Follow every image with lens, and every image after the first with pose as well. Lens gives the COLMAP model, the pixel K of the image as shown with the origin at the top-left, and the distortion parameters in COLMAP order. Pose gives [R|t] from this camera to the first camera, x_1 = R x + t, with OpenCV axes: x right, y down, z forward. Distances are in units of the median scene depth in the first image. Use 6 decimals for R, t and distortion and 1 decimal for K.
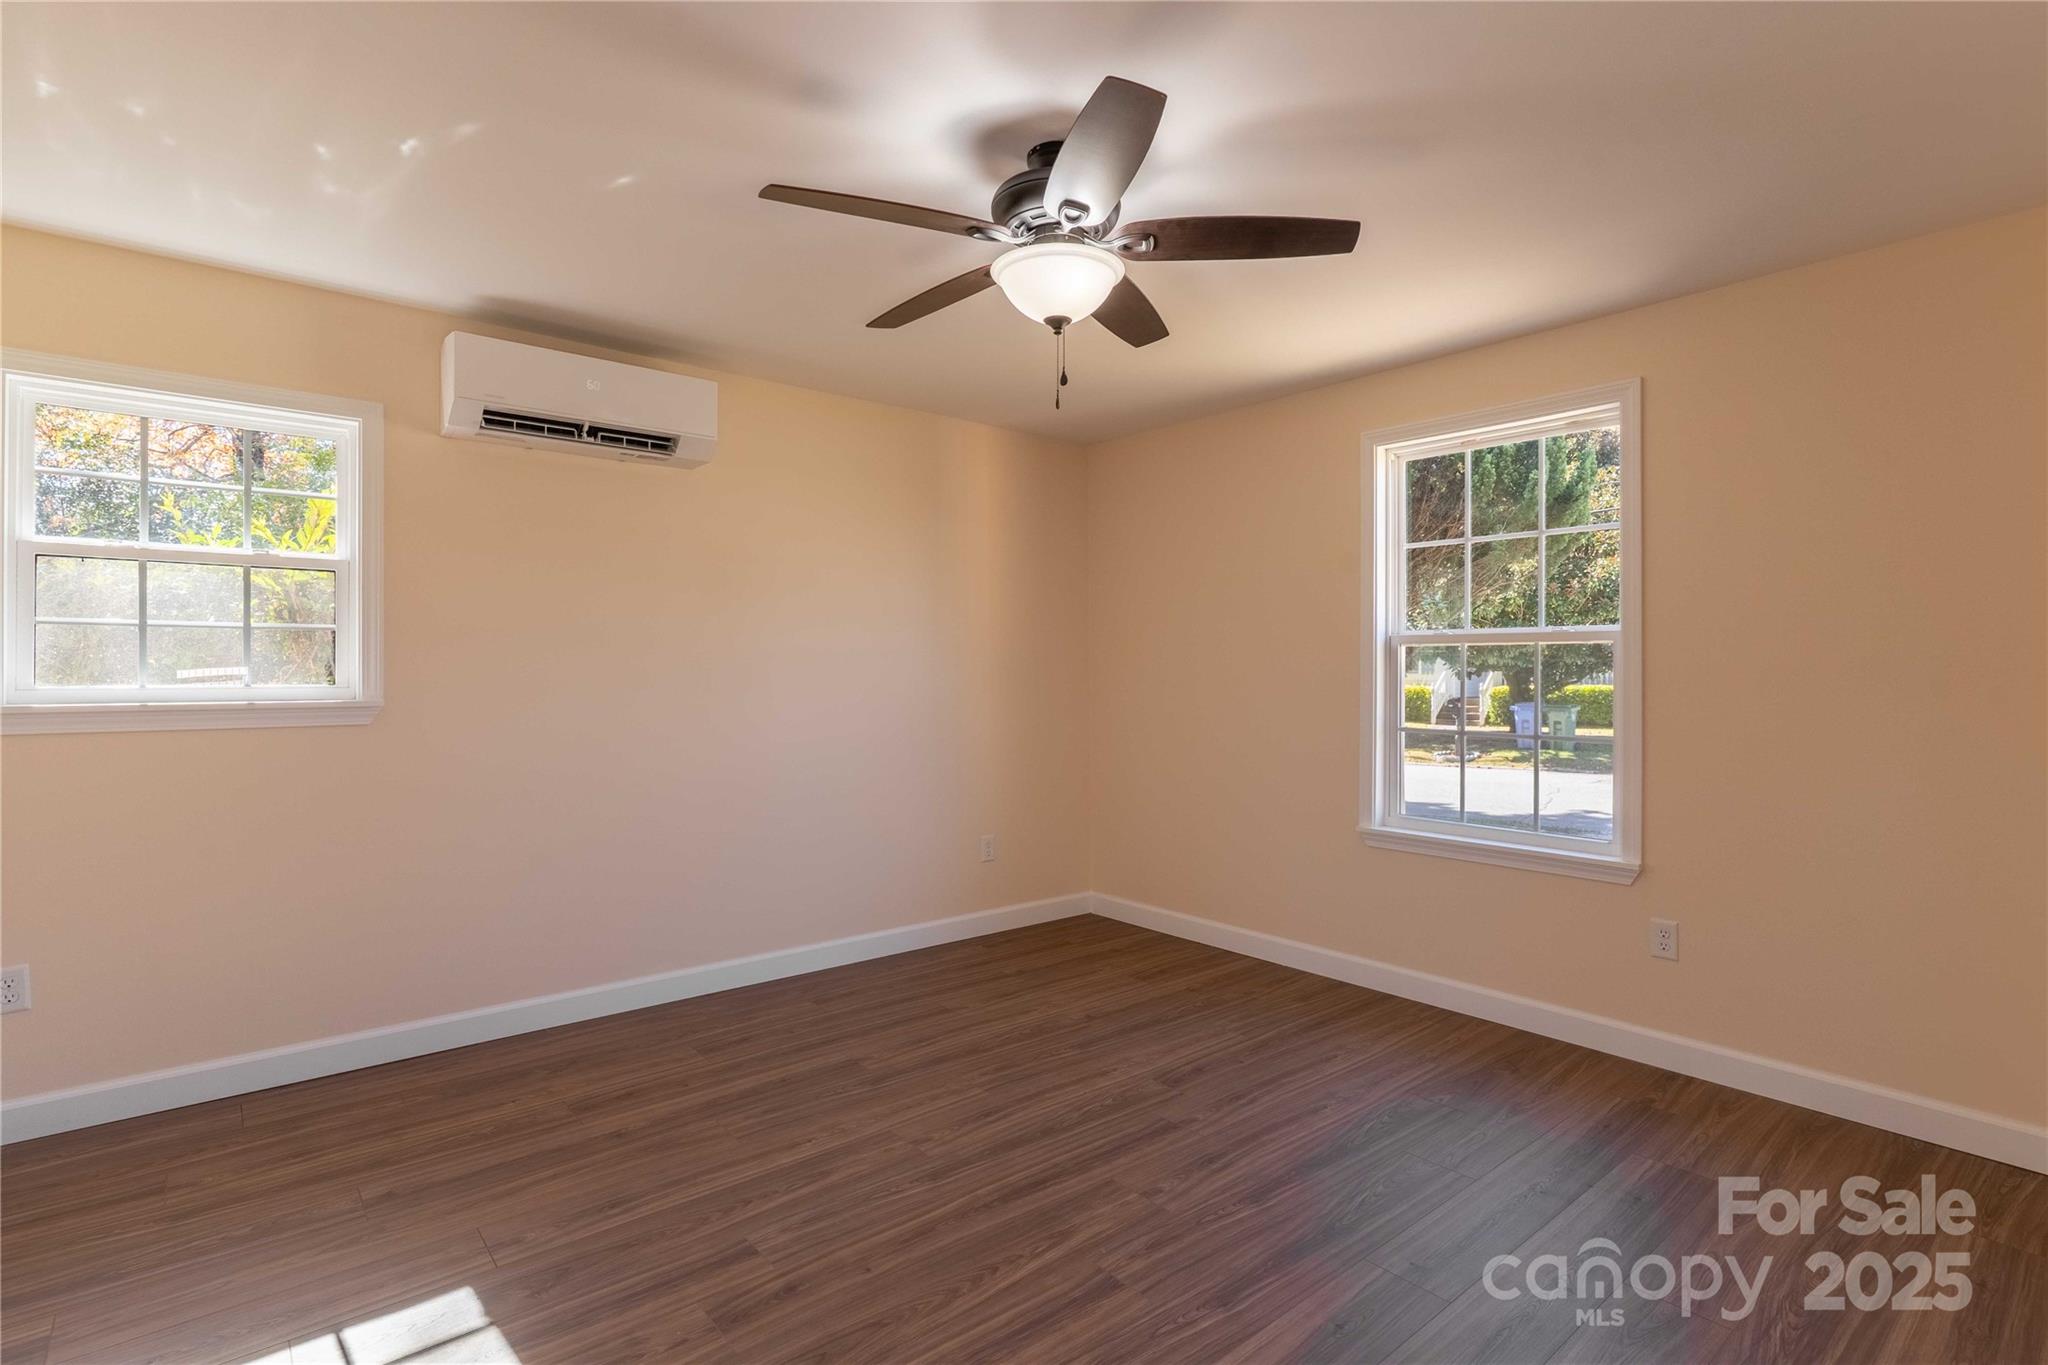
lens RADIAL K [[978.1, 0, 1039.5], [0, 978.1, 678.5], [0, 0, 1]] dist [0.001187, 0.000068]
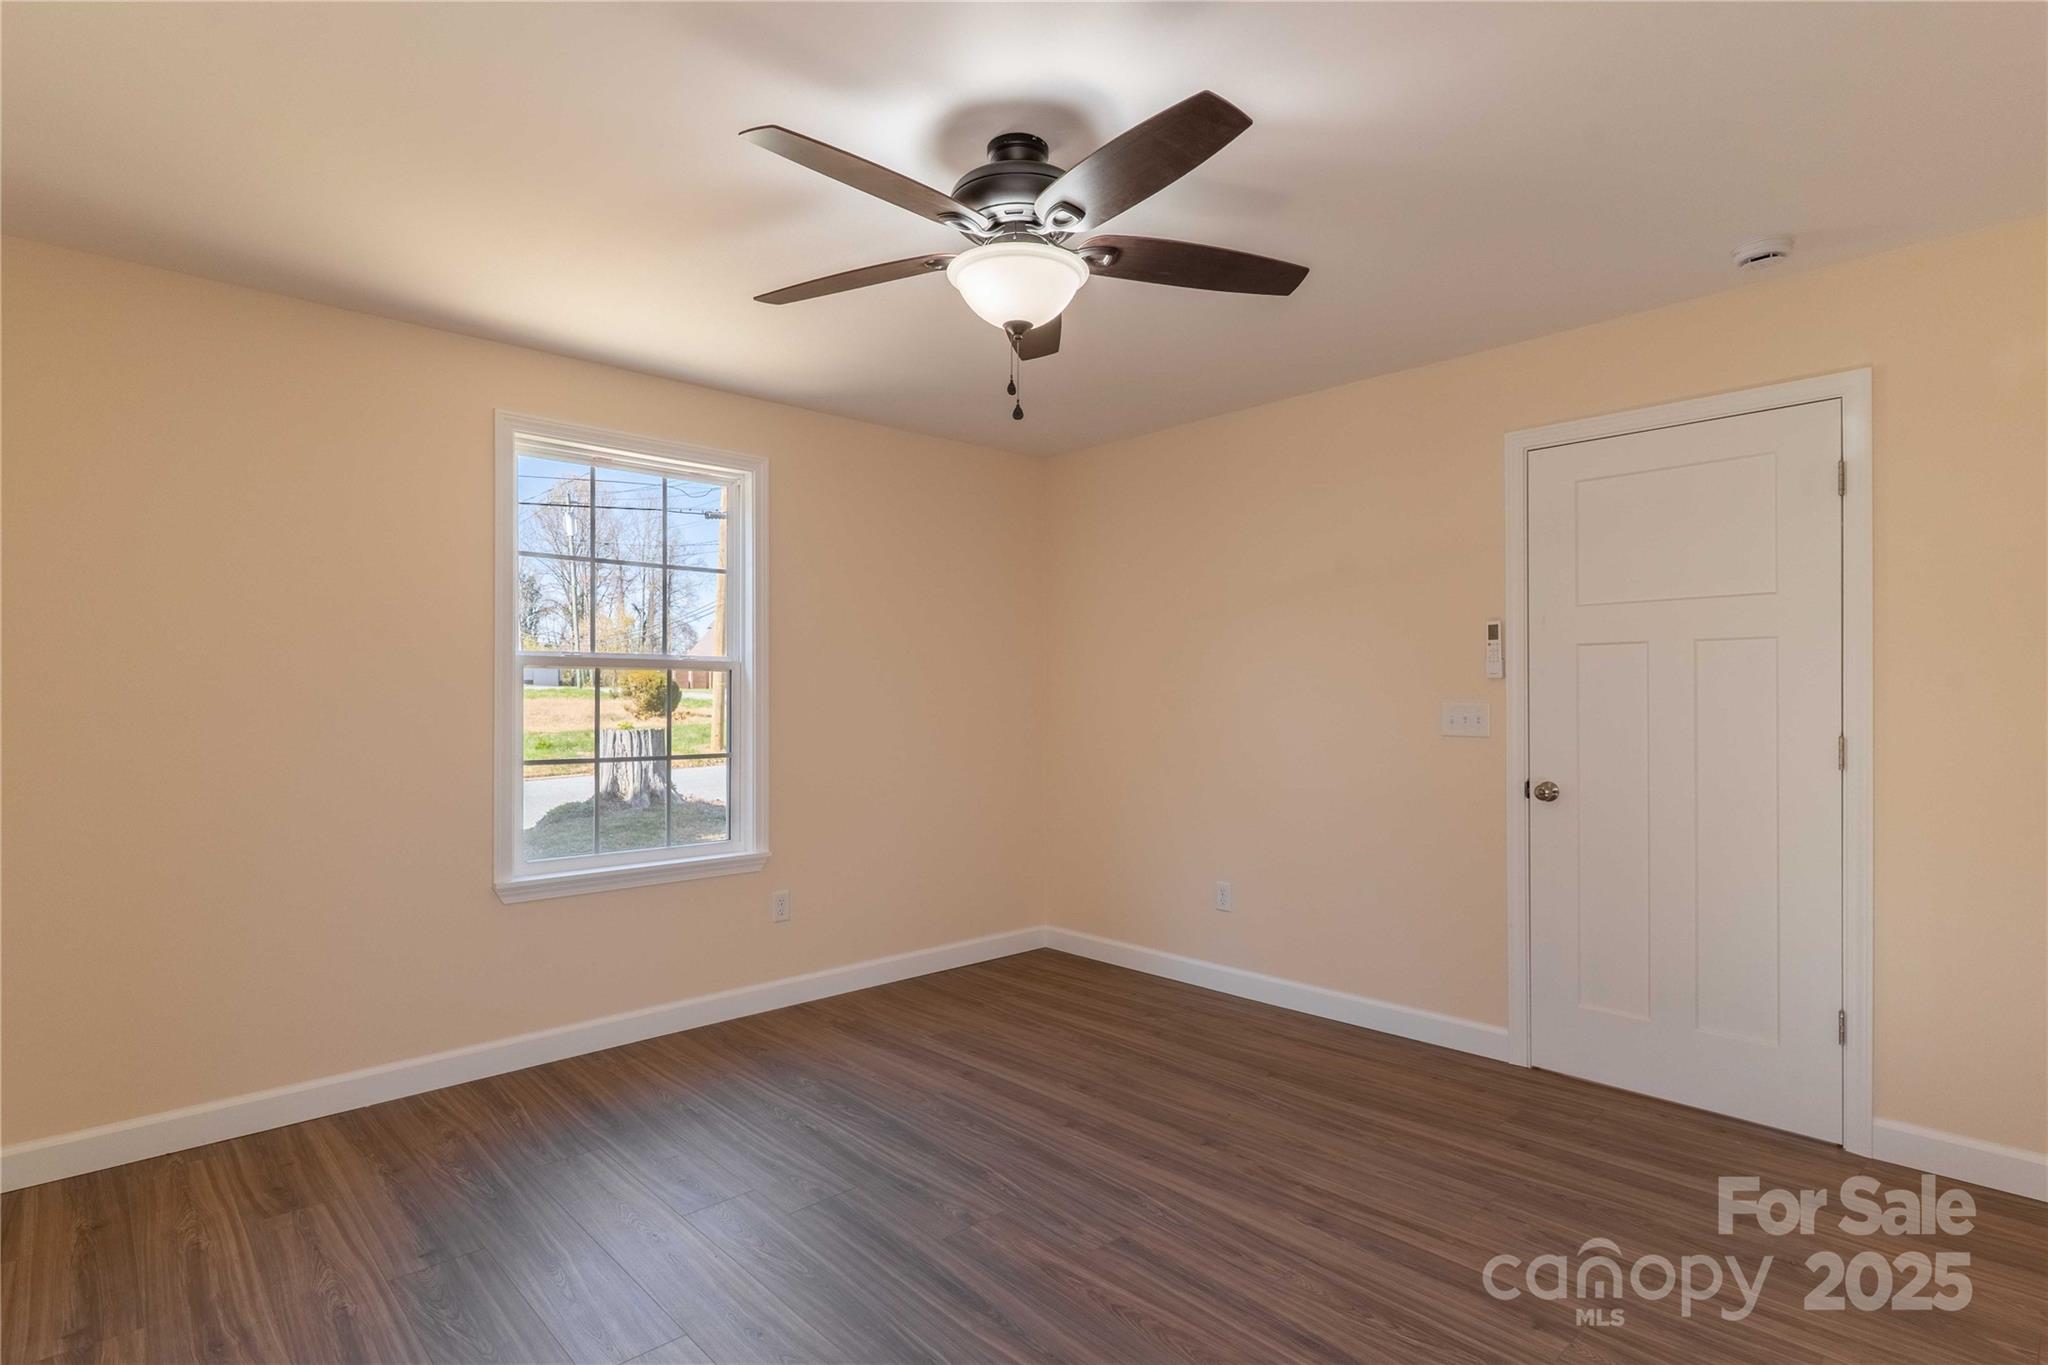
lens RADIAL K [[1017.3, 0, 1004.7], [0, 1017.3, 675.5], [0, 0, 1]] dist [0.001483, 0.000195]
pose [[-0.039304, 0.018363, 0.999059, -0.737703], [0.007488, 0.999808, -0.018082, -0.009667], [-0.999199, 0.006770, -0.039433, 0.786000]]
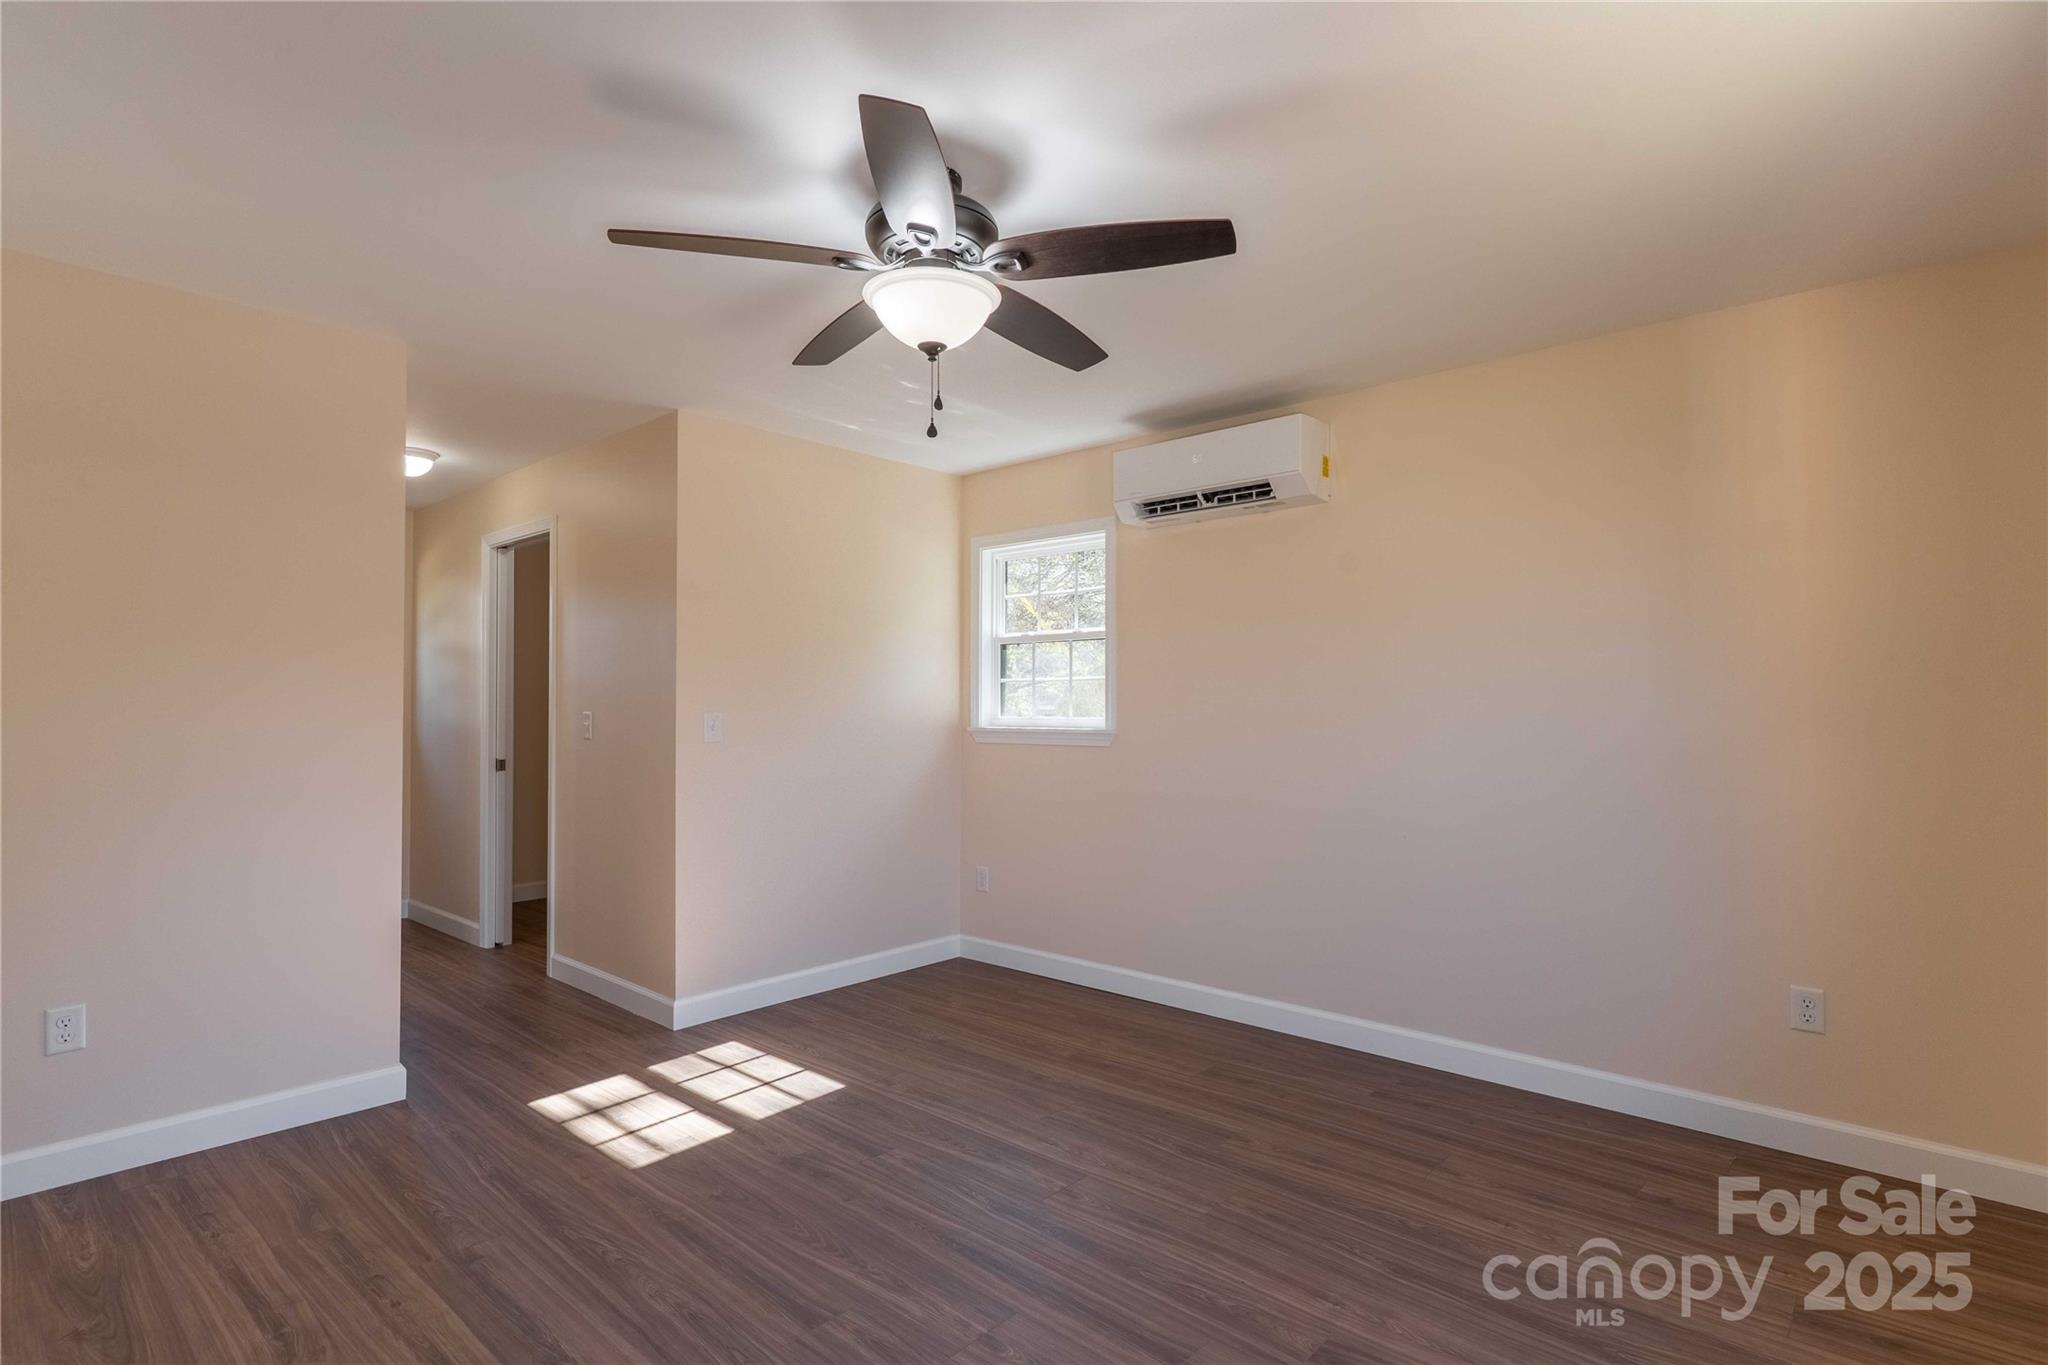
lens RADIAL K [[1008.0, 0, 1037.5], [0, 1008.0, 702.6], [0, 0, 1]] dist [-0.001437, -0.000619]
pose [[0.147821, -0.004466, -0.989004, 0.756075], [-0.006194, 0.999966, -0.005442, -0.007476], [0.988995, 0.006930, 0.147789, 0.714496]]
